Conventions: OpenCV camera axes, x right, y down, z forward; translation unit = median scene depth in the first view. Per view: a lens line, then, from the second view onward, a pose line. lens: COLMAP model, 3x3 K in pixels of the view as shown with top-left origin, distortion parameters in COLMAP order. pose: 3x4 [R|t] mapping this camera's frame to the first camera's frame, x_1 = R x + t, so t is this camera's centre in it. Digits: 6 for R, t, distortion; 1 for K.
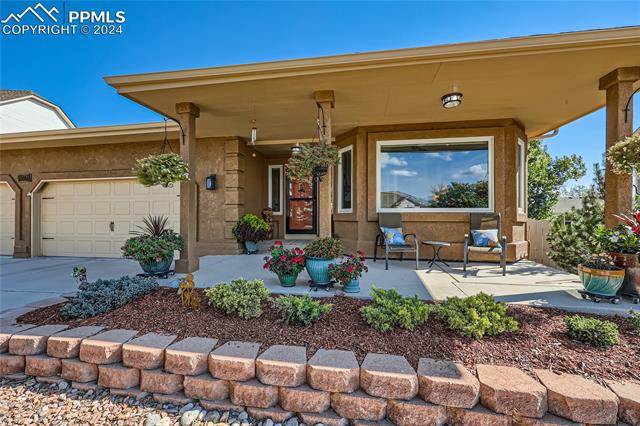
lens RADIAL K [[263.3, 0, 321.3], [0, 263.3, 211.9], [0, 0, 1]] dist [-0.001037, -0.000793]
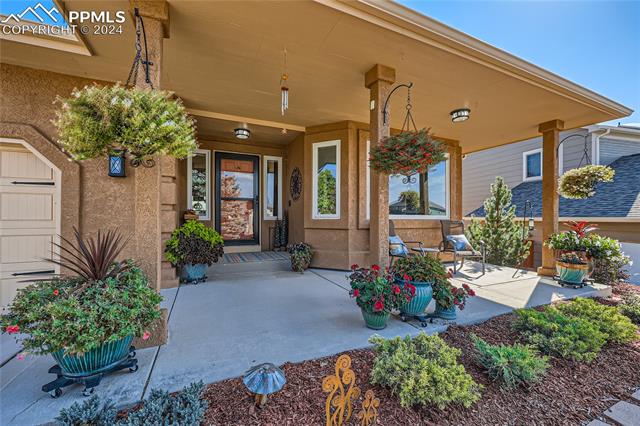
lens RADIAL K [[263.3, 0, 319.3], [0, 263.3, 217.4], [0, 0, 1]] dist [-0.001037, -0.000793]
pose [[0.816709, 0.000777, 0.577049, -0.442851], [-0.013328, 0.999758, 0.017517, -0.017591], [-0.576896, -0.021997, 0.816521, 0.345803]]
